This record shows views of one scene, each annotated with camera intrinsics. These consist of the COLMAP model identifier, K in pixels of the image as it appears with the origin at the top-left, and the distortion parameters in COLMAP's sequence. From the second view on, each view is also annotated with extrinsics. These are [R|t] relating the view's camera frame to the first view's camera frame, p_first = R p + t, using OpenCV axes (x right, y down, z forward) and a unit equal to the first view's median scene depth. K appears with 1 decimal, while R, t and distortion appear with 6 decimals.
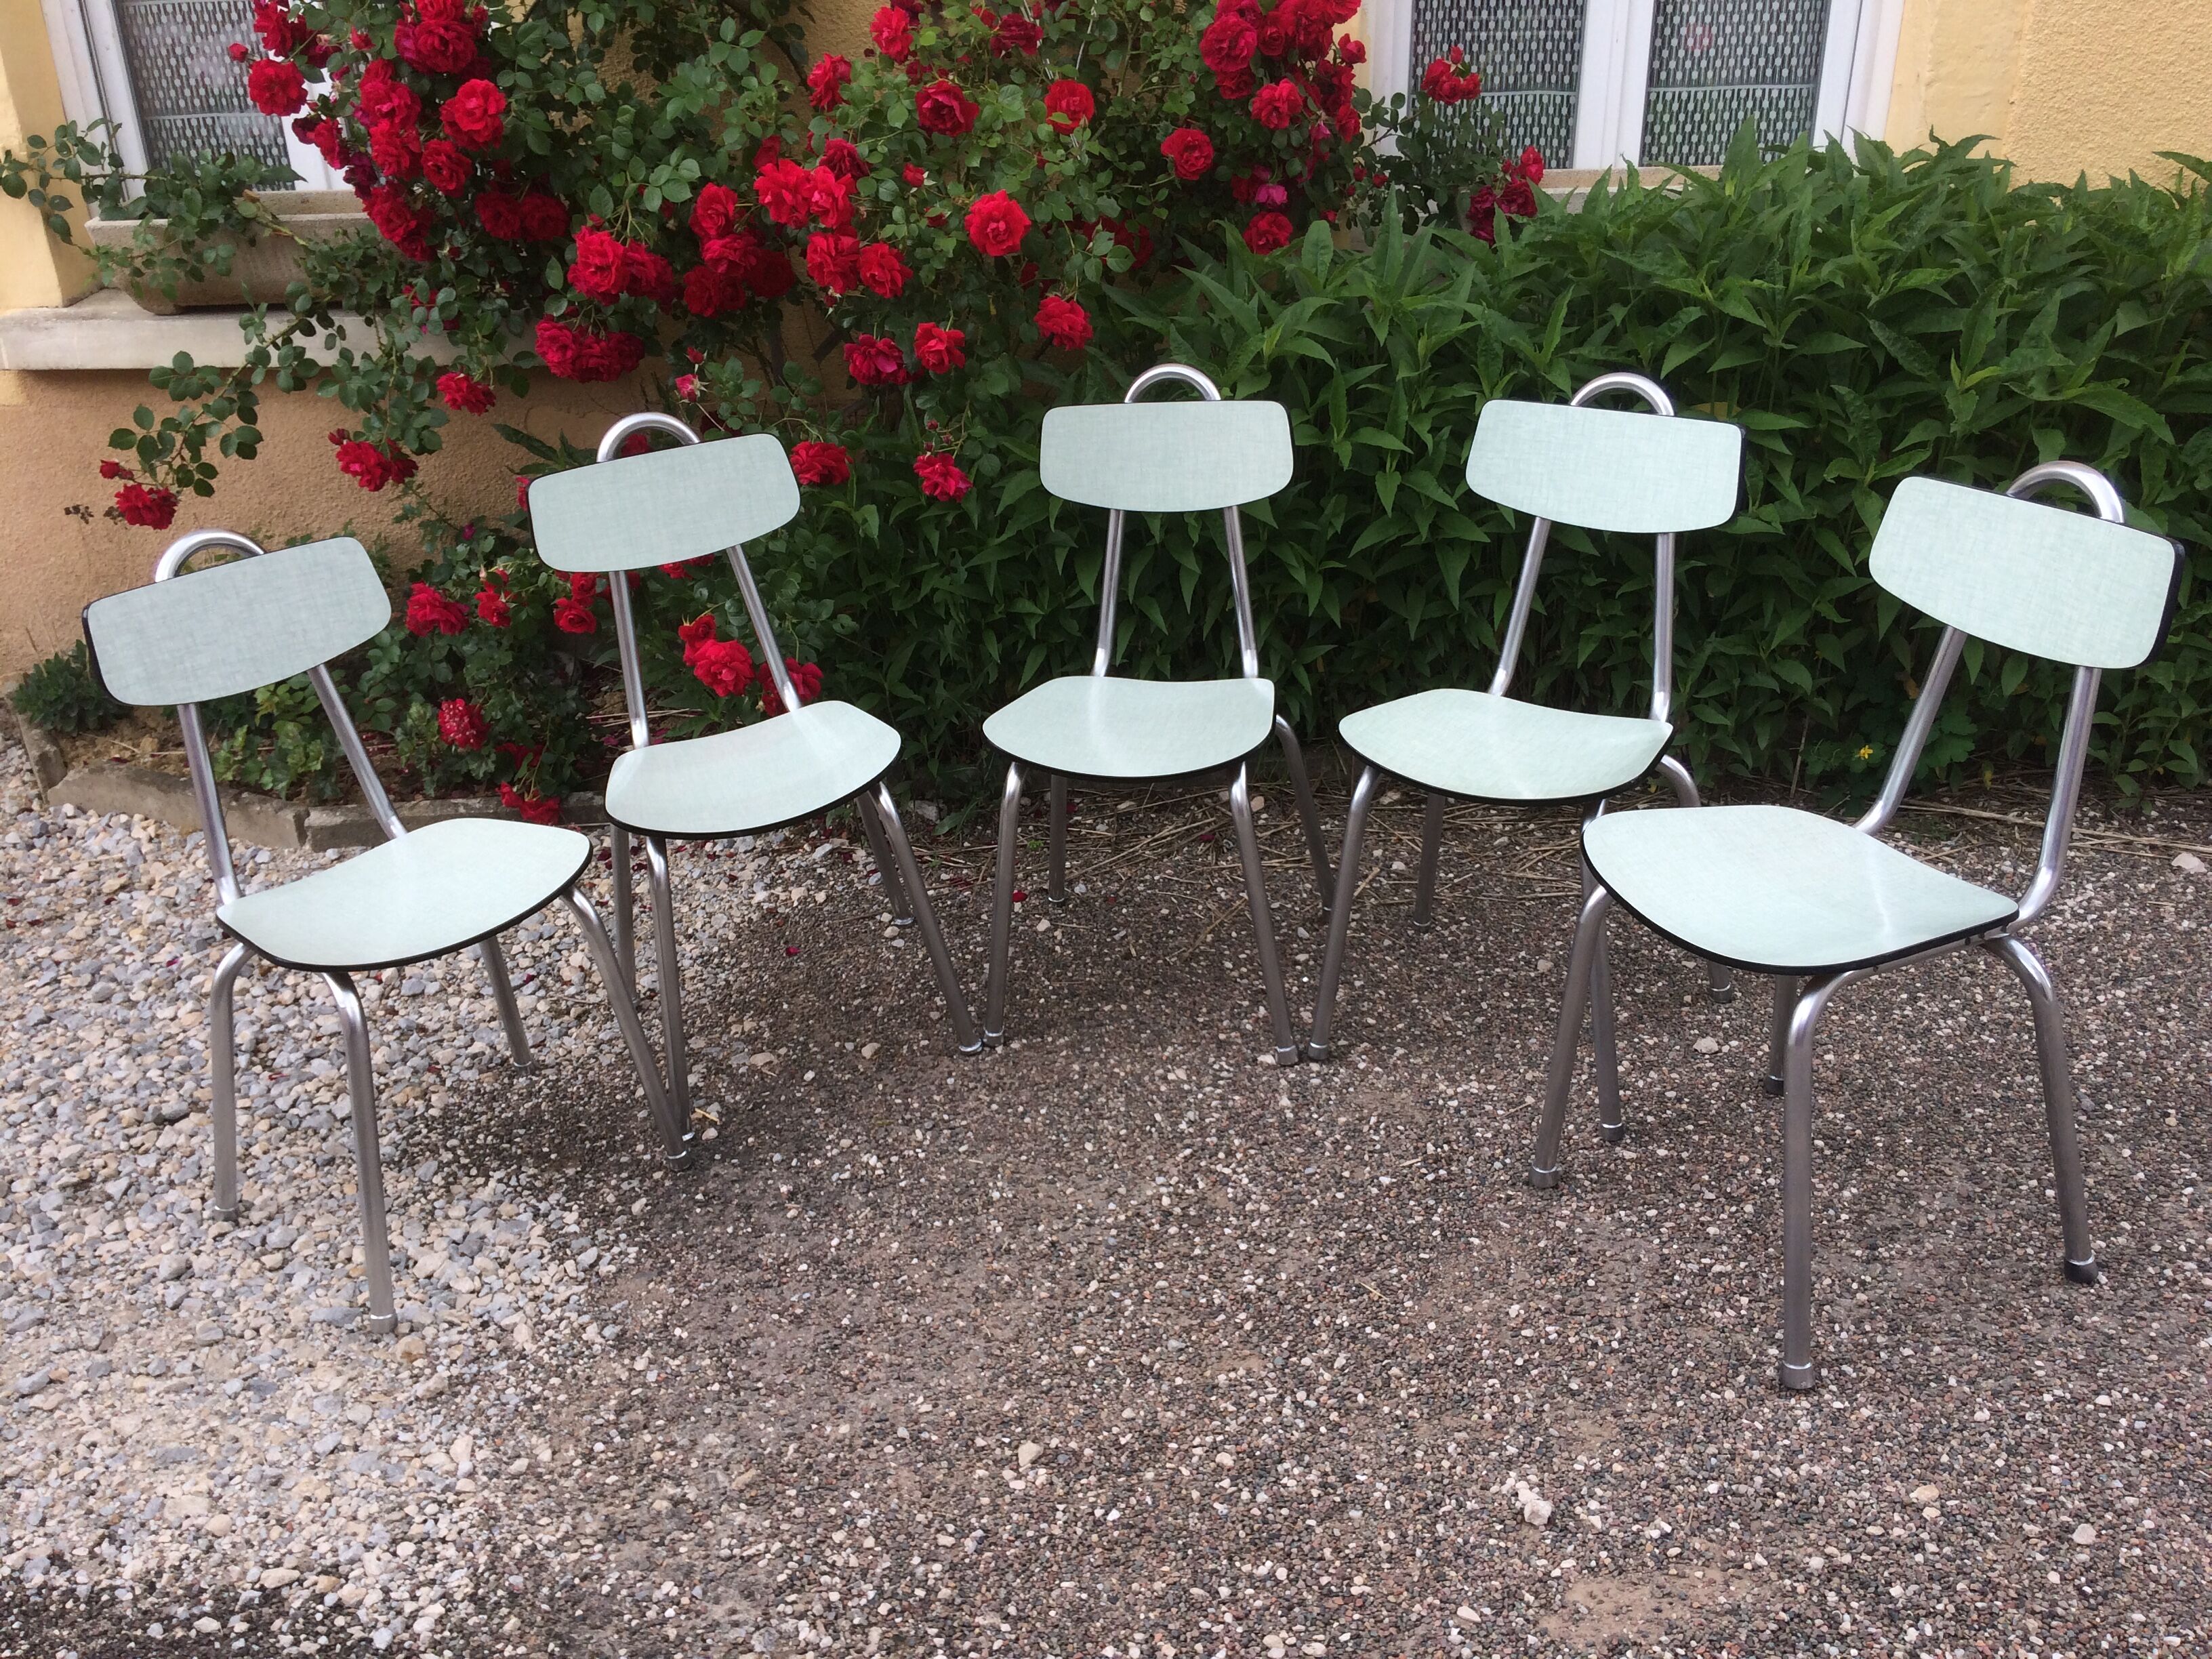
lens RADIAL K [[1864.2, 0, 1102.9], [0, 1864.2, 827.9], [0, 0, 1]] dist [0.100071, -0.147343]
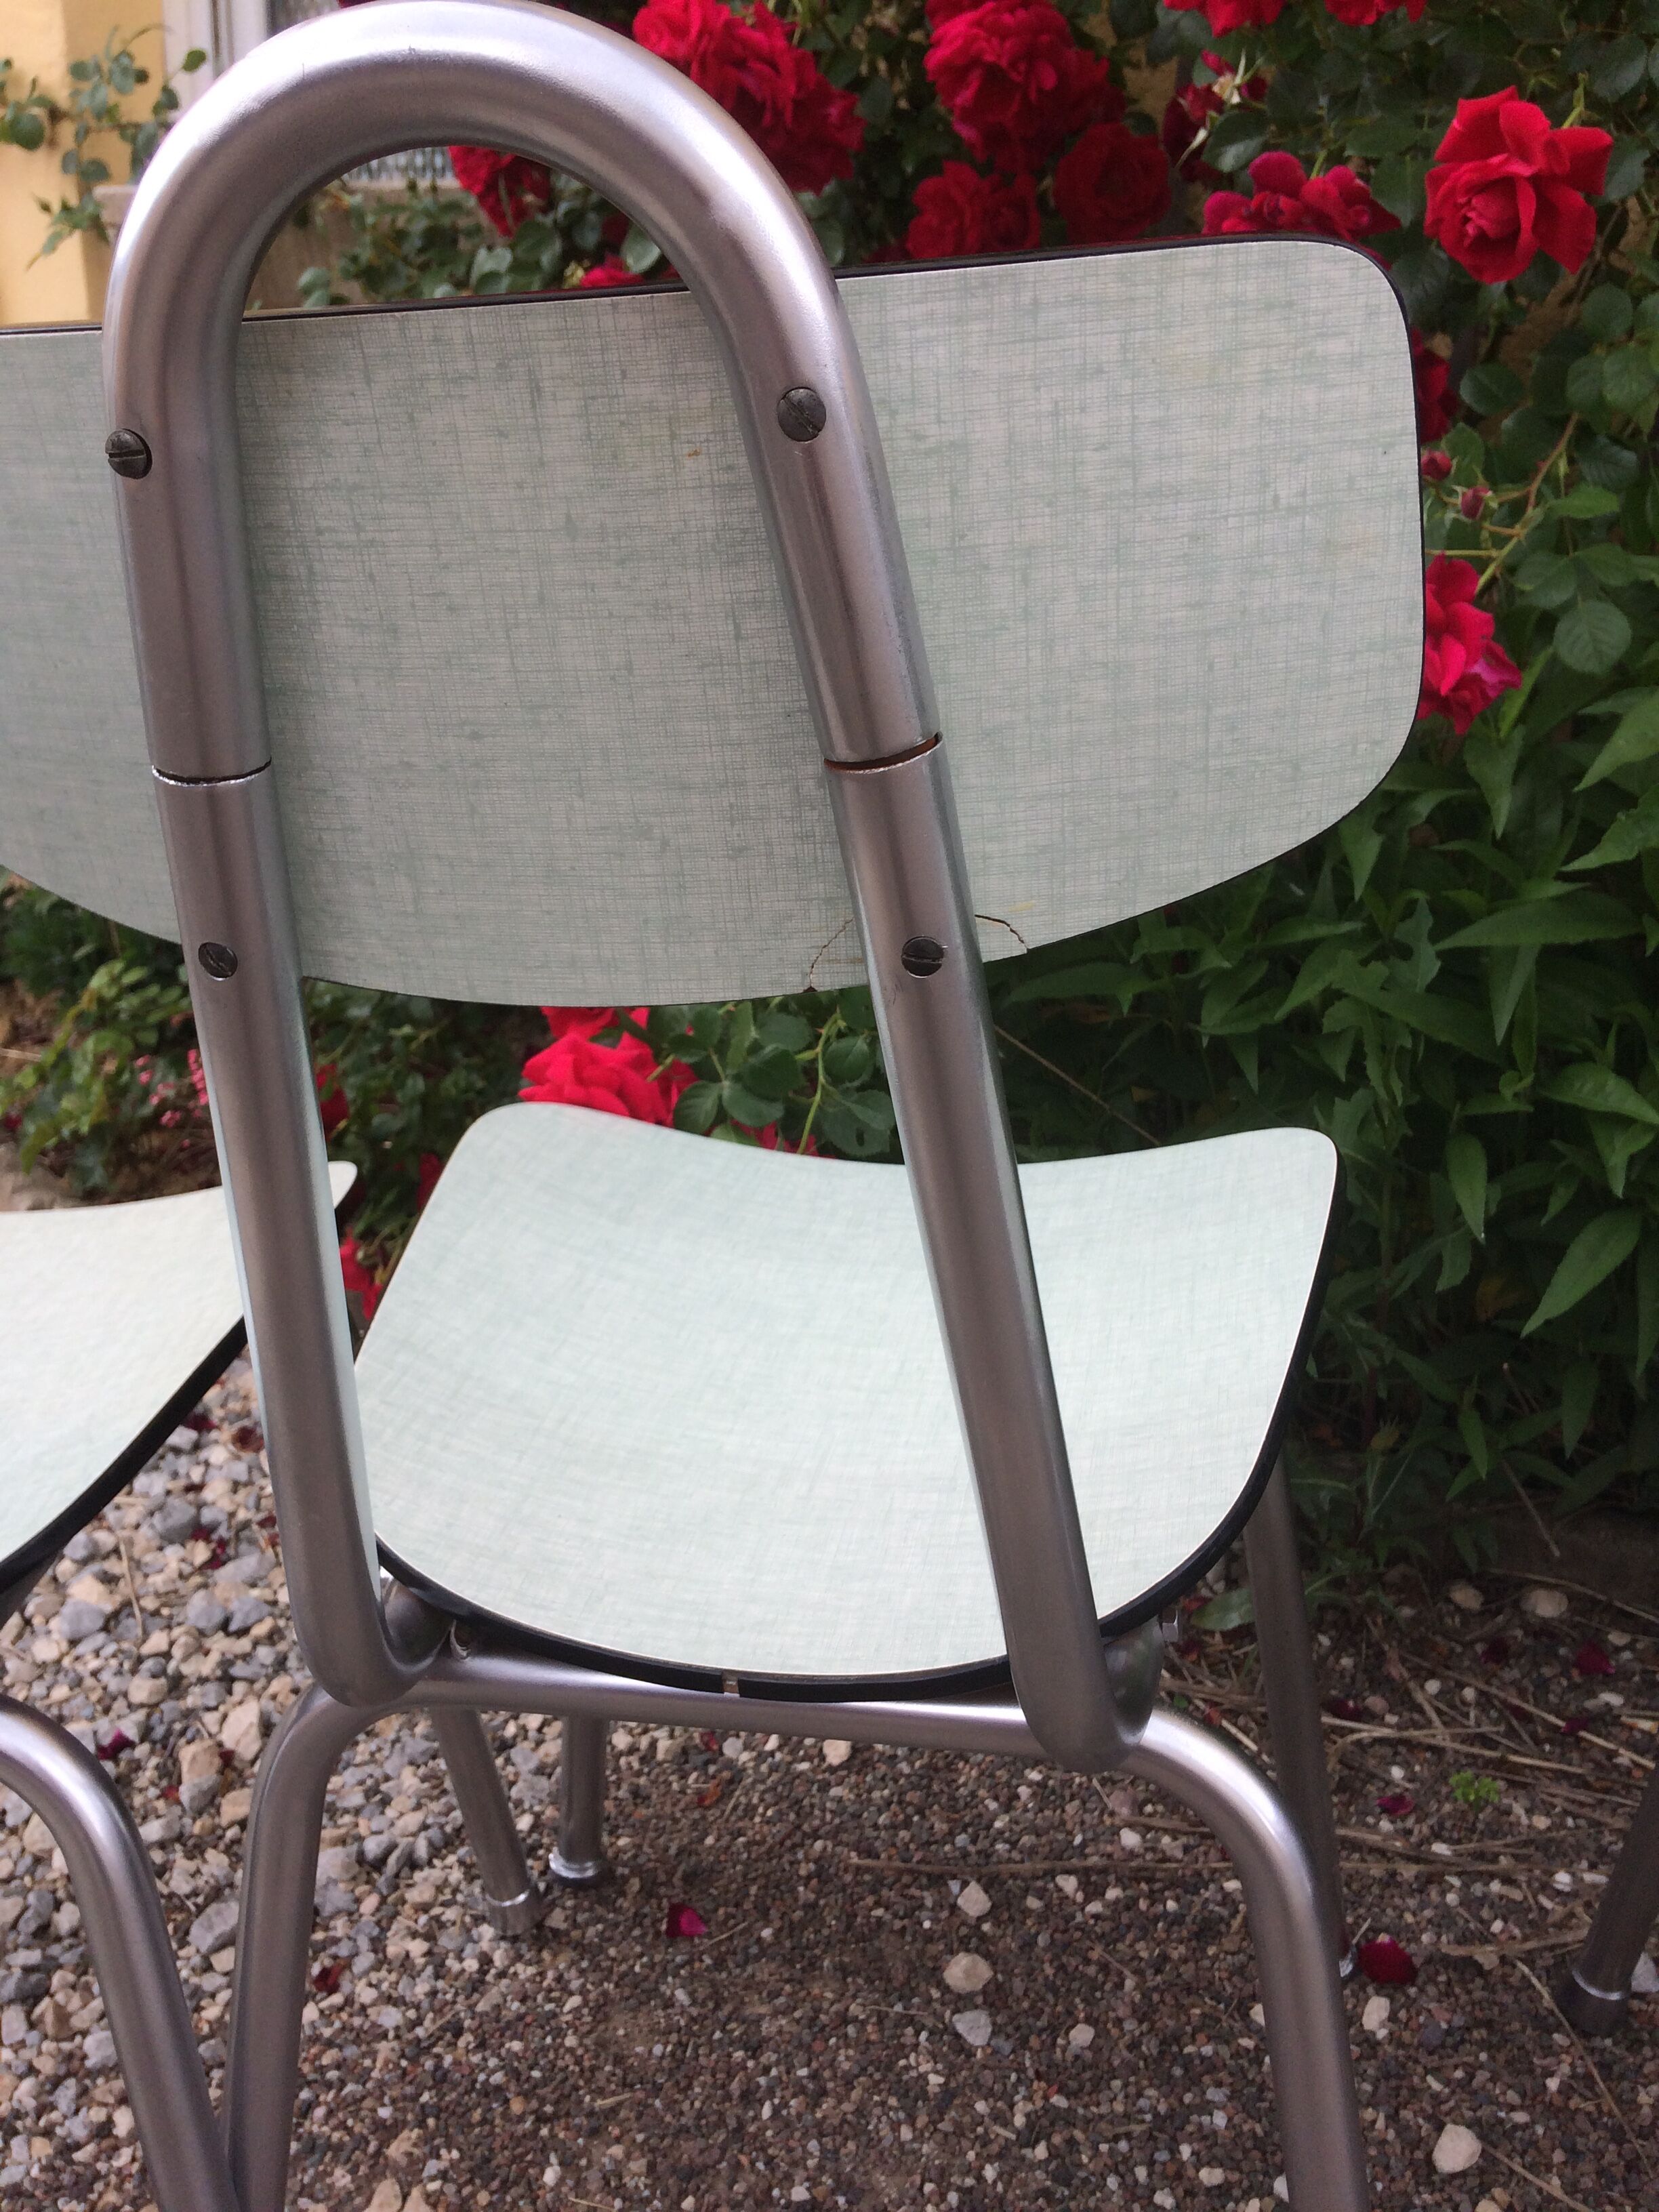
lens RADIAL K [[1864.2, 0, 812.7], [0, 1864.2, 1102.7], [0, 0, 1]] dist [0.100071, -0.147343]
pose [[0.904625, 0.201972, -0.375314, -0.047237], [-0.231604, 0.972178, -0.035070, -0.081998], [0.357788, 0.118649, 0.926234, 0.719142]]
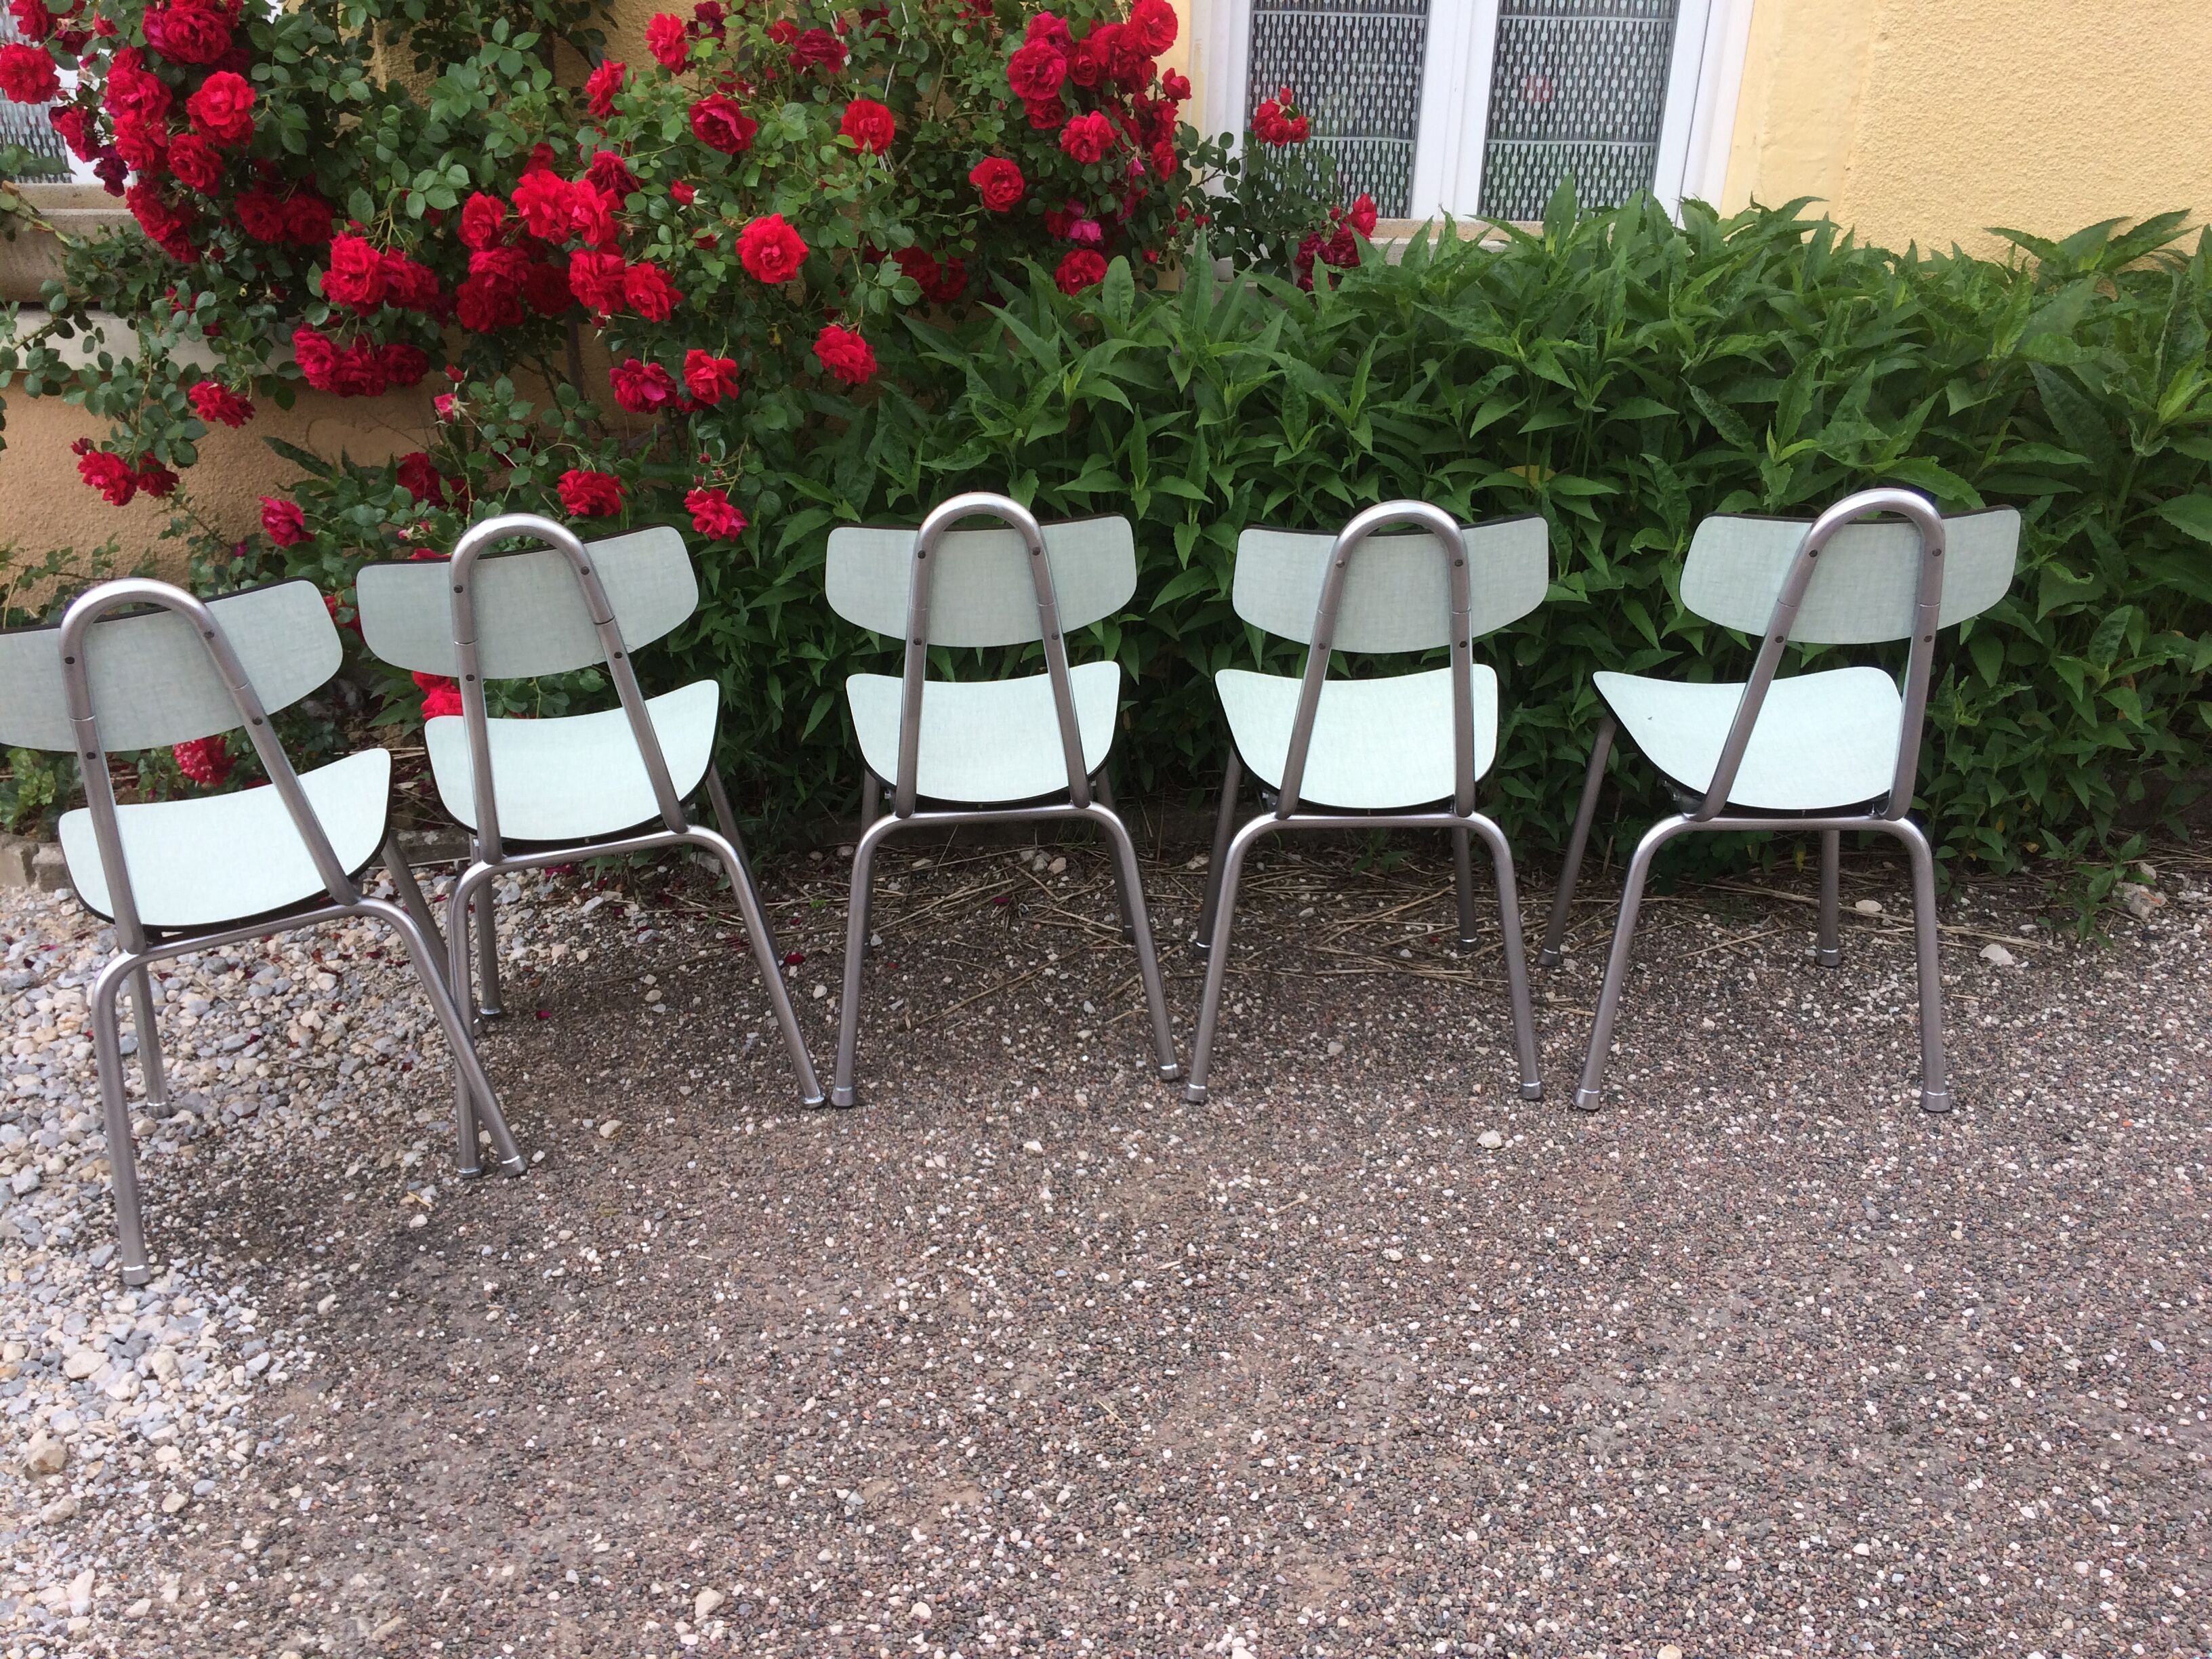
lens RADIAL K [[1864.2, 0, 1106.3], [0, 1864.2, 830.0], [0, 0, 1]] dist [0.100071, -0.147343]
pose [[0.998327, 0.025262, 0.052014, 0.067331], [-0.024562, 0.999599, -0.014058, -0.021307], [-0.052348, 0.012756, 0.998547, 0.055116]]
